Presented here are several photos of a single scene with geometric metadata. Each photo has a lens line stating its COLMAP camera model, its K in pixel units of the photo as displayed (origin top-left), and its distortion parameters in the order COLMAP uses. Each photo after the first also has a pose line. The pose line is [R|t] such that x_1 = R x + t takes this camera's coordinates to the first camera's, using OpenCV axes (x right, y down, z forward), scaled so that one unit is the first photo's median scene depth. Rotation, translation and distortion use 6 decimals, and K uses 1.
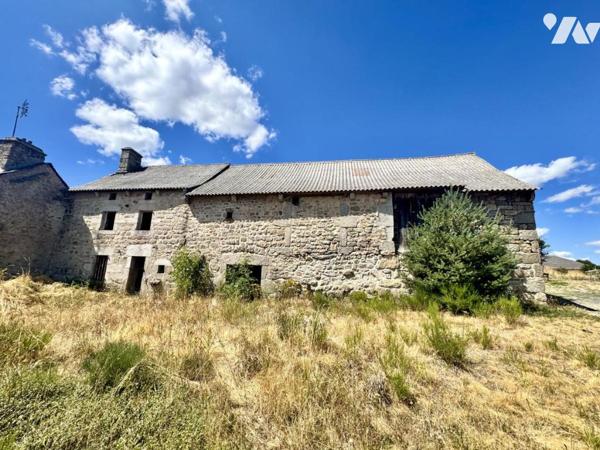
lens RADIAL K [[240.0, 0, 302.6], [0, 240.0, 226.3], [0, 0, 1]] dist [-0.001192, -0.000169]
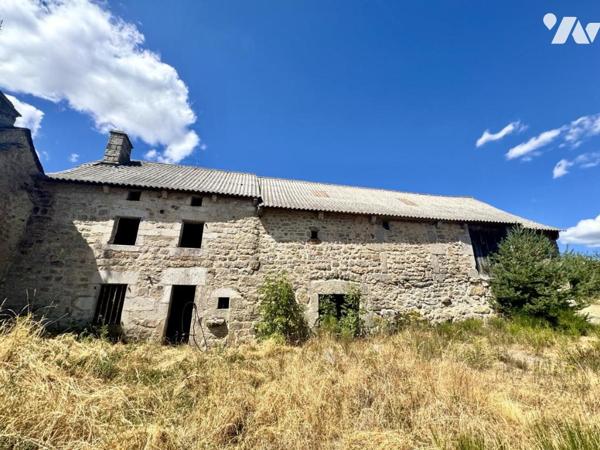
lens RADIAL K [[240.0, 0, 300.4], [0, 240.0, 222.5], [0, 0, 1]] dist [-0.001192, -0.000169]
pose [[0.931019, 0.082480, 0.355528, -0.663017], [-0.043453, 0.992251, -0.116406, 0.011789], [-0.362374, 0.092928, 0.927388, 0.225110]]
